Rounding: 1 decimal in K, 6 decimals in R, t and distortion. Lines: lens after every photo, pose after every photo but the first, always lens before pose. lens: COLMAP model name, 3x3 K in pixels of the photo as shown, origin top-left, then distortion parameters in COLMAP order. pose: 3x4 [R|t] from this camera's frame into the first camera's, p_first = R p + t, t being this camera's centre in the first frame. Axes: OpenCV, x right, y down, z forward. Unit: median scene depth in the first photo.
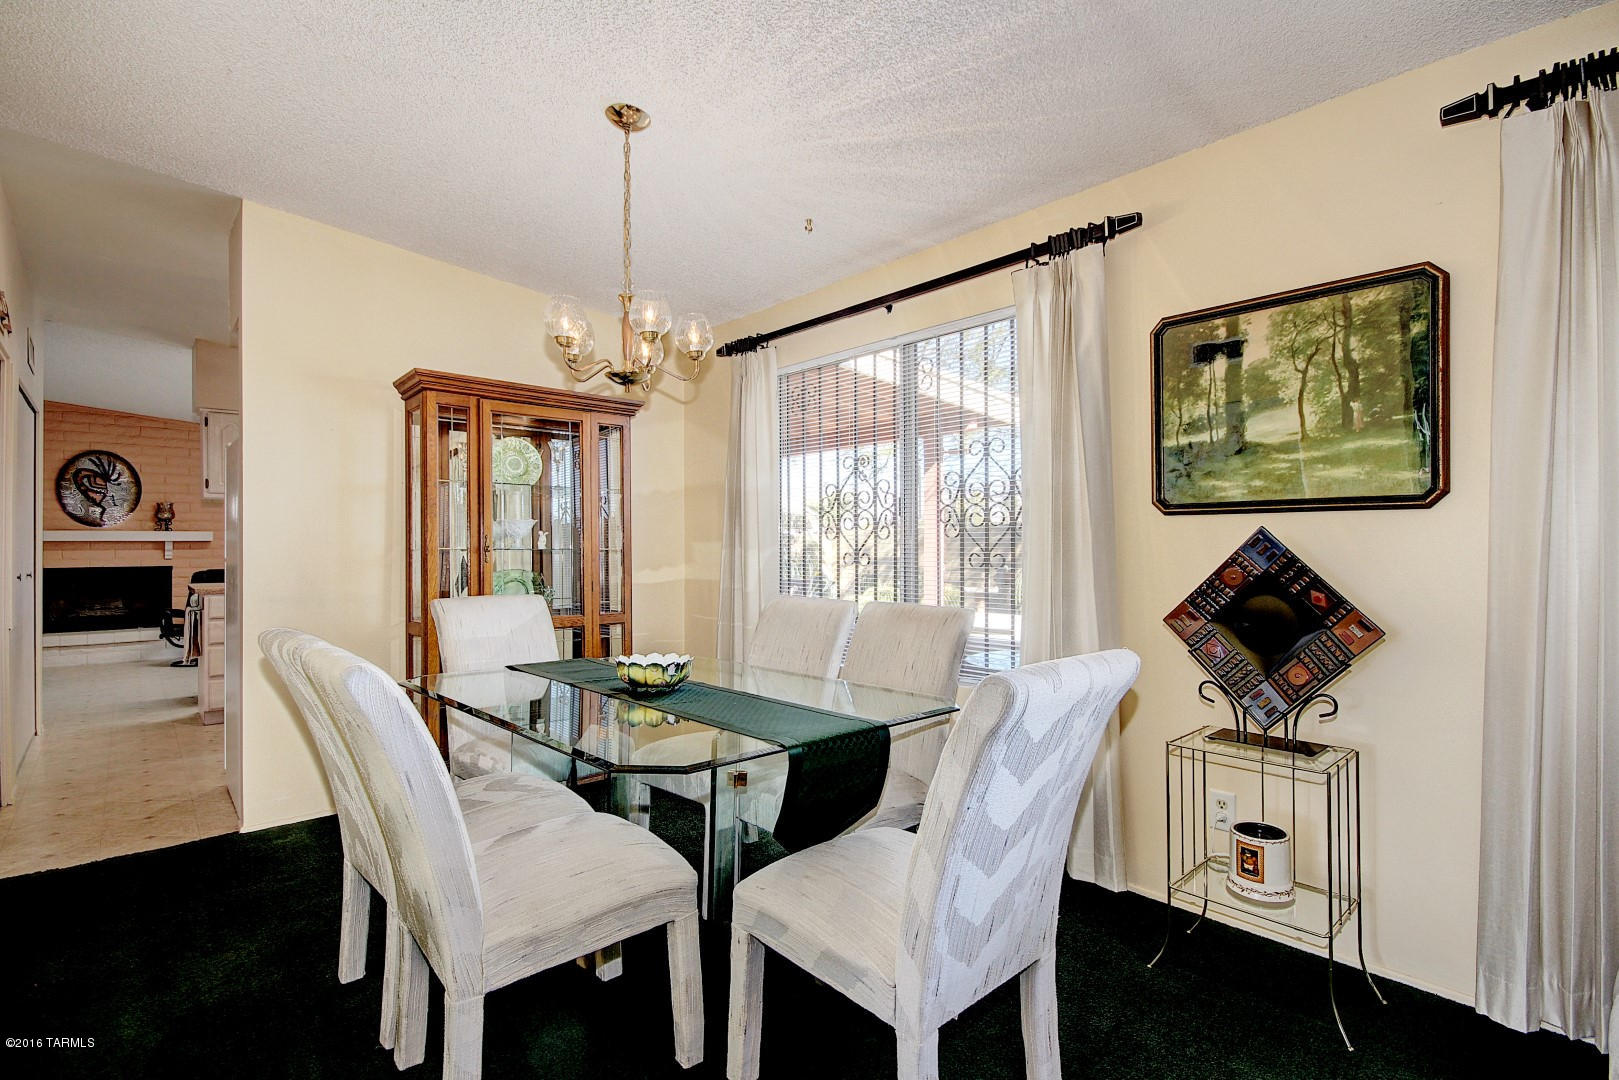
lens RADIAL K [[768.6, 0, 828.4], [0, 768.6, 543.1], [0, 0, 1]] dist [-0.001545, -0.000383]
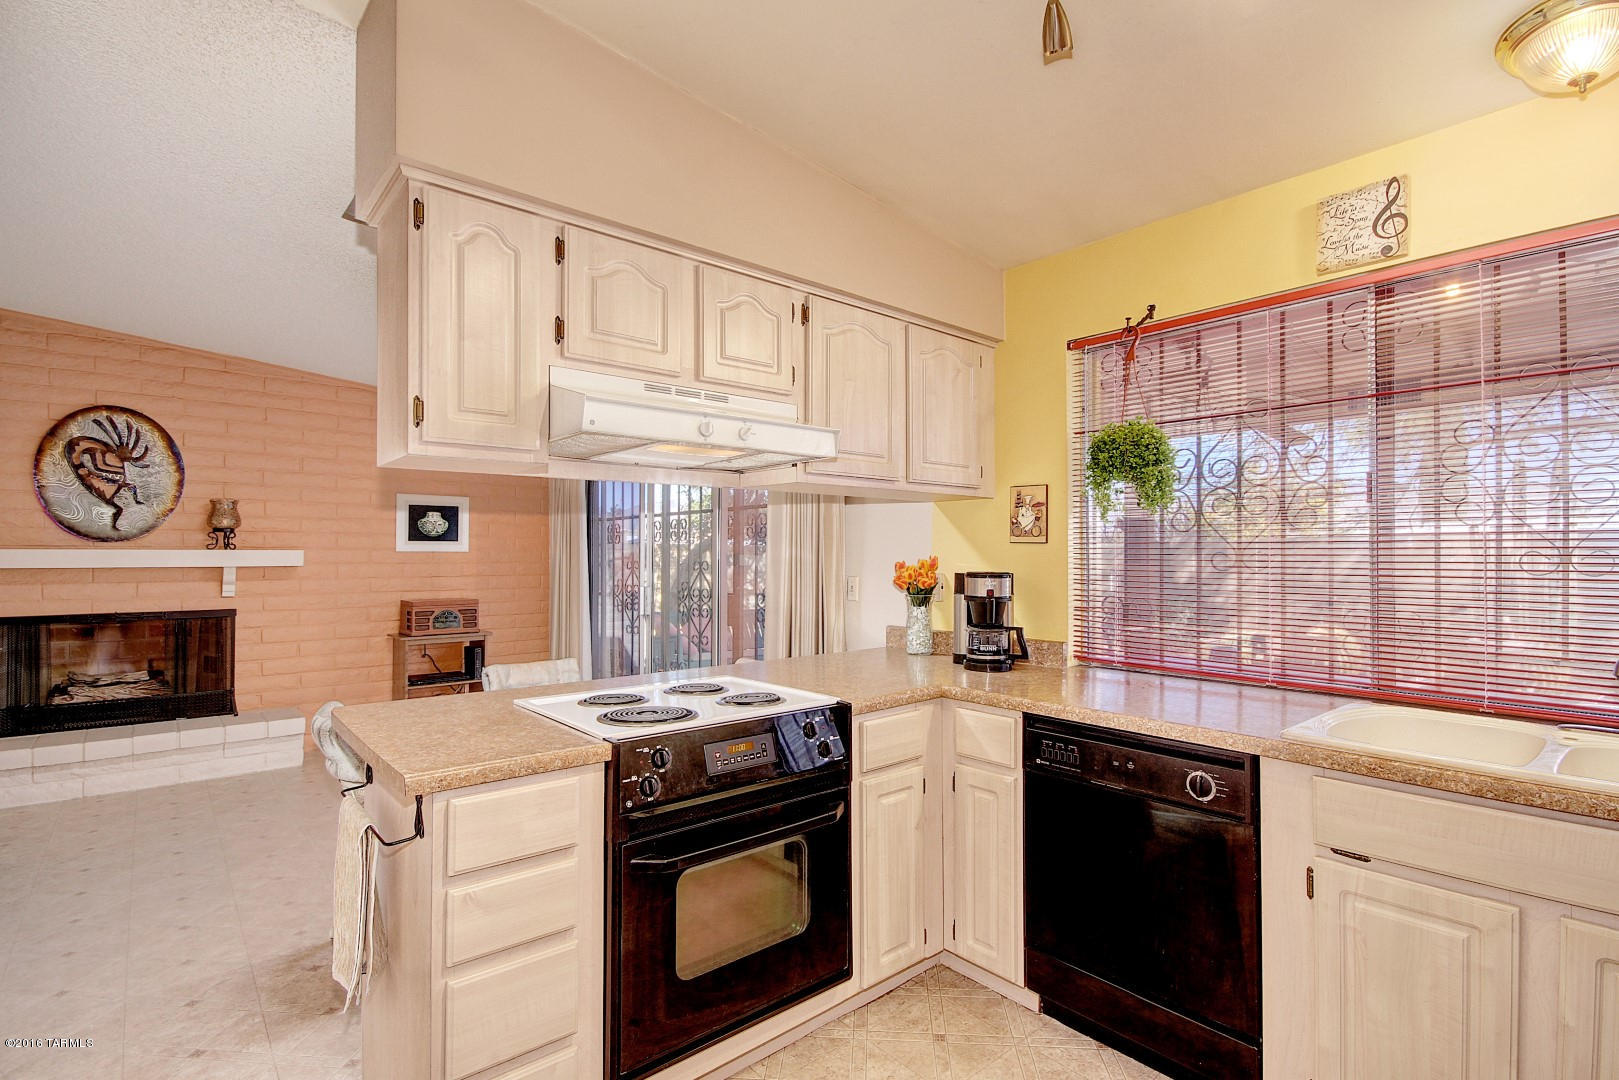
lens RADIAL K [[762.8, 0, 825.3], [0, 762.8, 545.8], [0, 0, 1]] dist [0.000920, -0.000791]
pose [[0.999761, 0.003481, -0.021599, -0.408322], [-0.003698, 0.999943, -0.010025, -0.014333], [0.021563, 0.010103, 0.999716, 0.445806]]
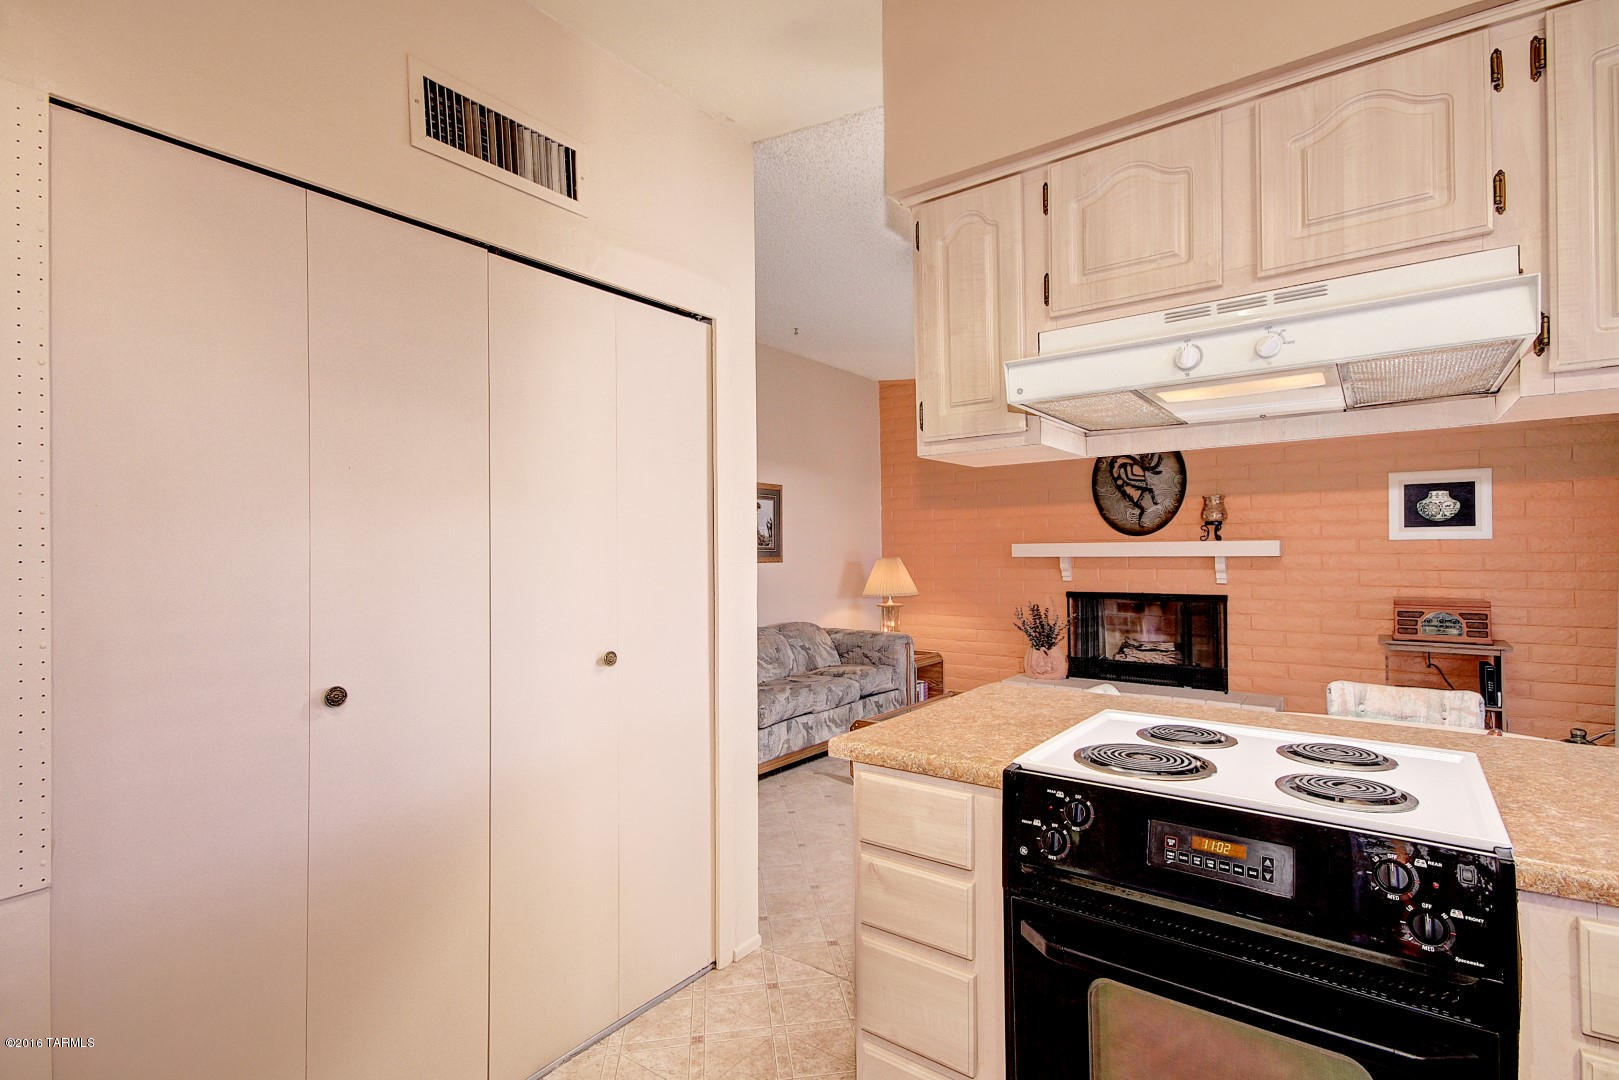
lens RADIAL K [[768.6, 0, 828.4], [0, 768.6, 543.1], [0, 0, 1]] dist [-0.001545, -0.000383]
pose [[0.198836, -0.006907, -0.980009, -0.311604], [0.010670, 0.999931, -0.004882, -0.014080], [0.979975, -0.009486, 0.198896, 0.570317]]
